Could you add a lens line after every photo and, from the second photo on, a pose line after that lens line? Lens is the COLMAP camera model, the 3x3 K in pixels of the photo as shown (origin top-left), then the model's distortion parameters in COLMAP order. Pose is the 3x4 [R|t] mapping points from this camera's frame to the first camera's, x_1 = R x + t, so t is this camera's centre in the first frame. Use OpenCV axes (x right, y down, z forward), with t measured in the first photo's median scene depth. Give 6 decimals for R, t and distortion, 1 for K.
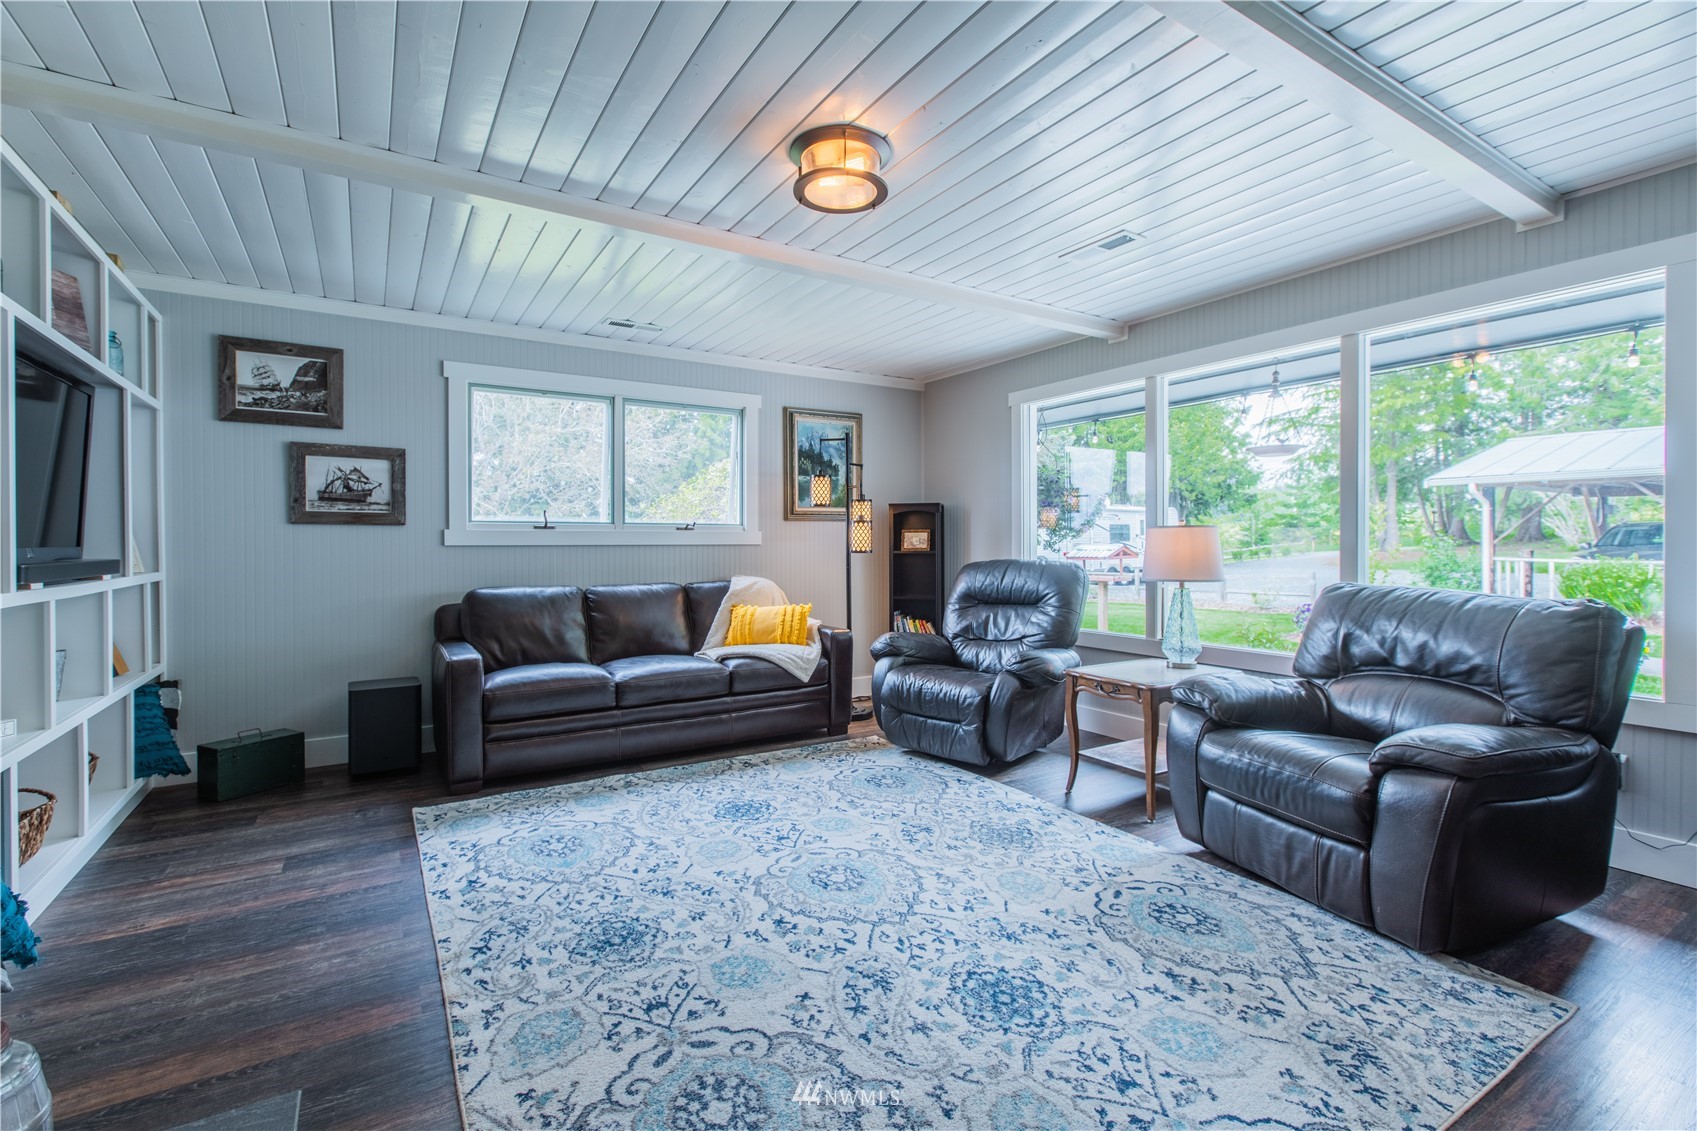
lens RADIAL K [[767.7, 0, 850.8], [0, 767.7, 553.1], [0, 0, 1]] dist [-0.002179, -0.000600]
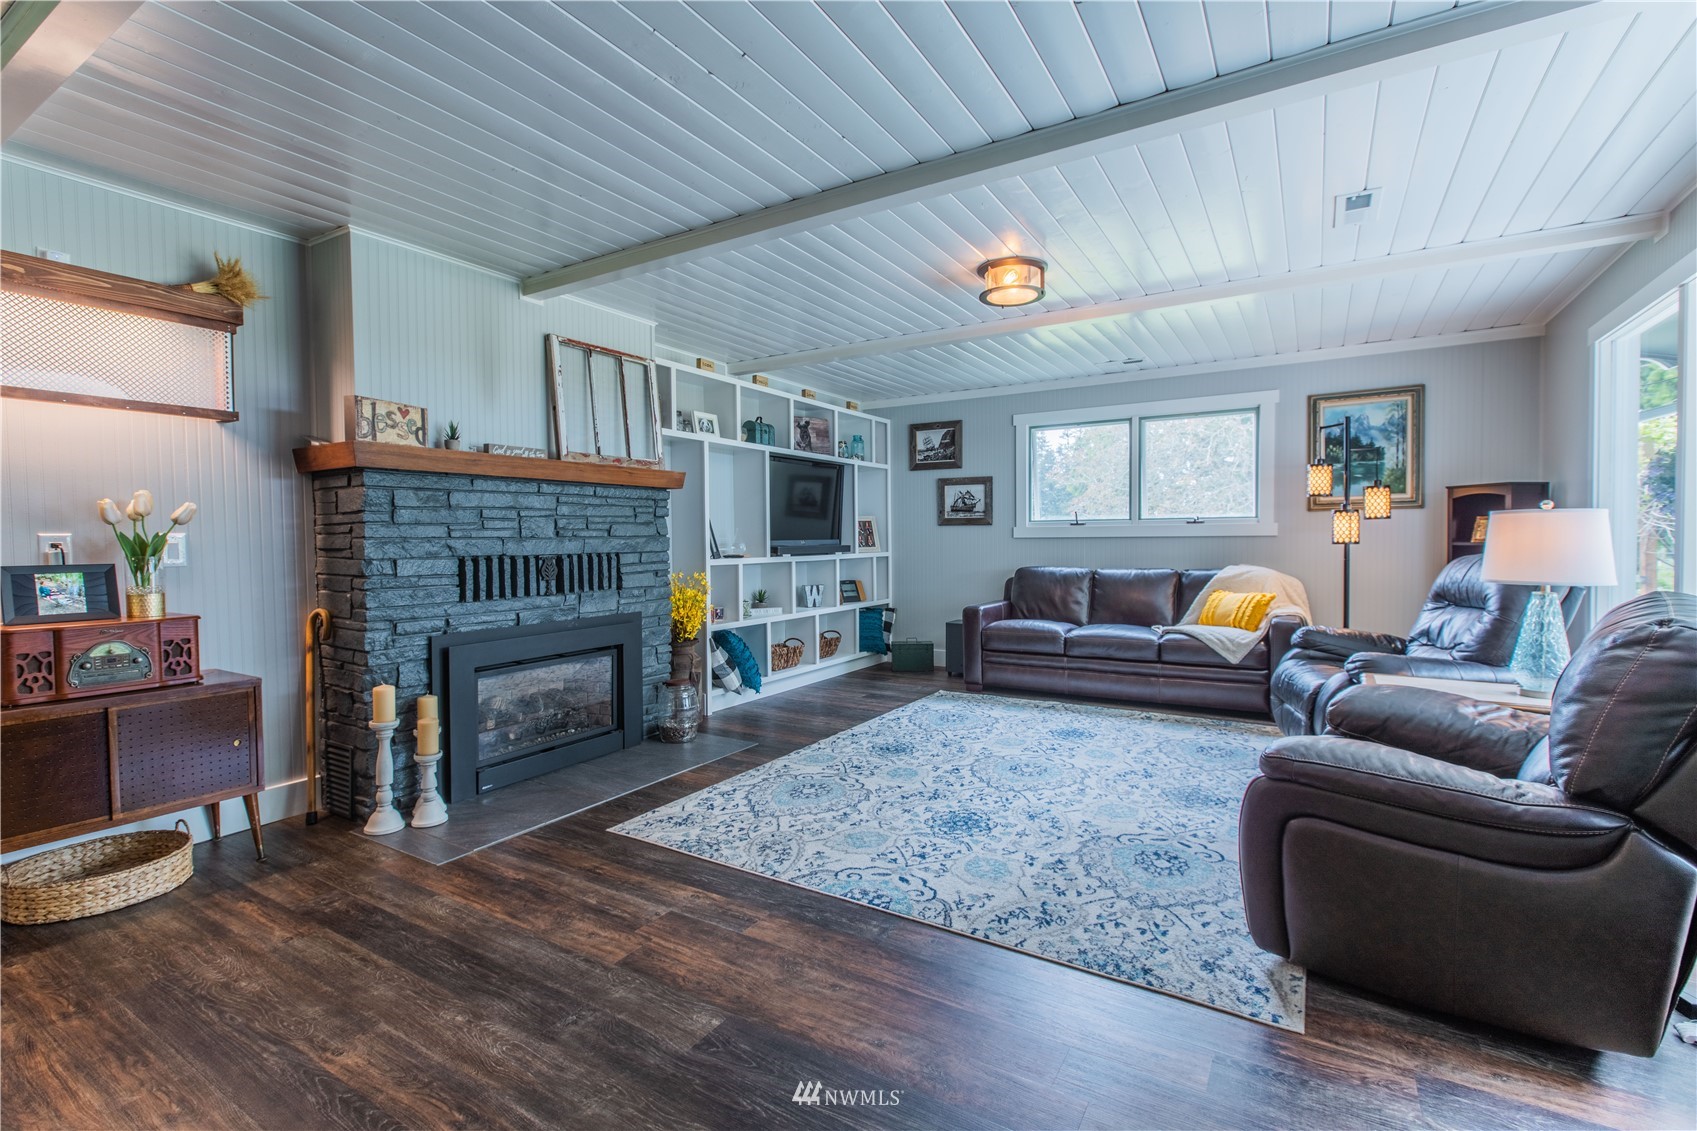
lens RADIAL K [[767.7, 0, 848.2], [0, 767.7, 562.9], [0, 0, 1]] dist [-0.002179, -0.000600]
pose [[0.439698, 0.026863, -0.897744, 1.039899], [-0.002948, 0.999590, 0.028467, -0.003822], [0.898141, -0.009871, 0.439597, 0.064343]]
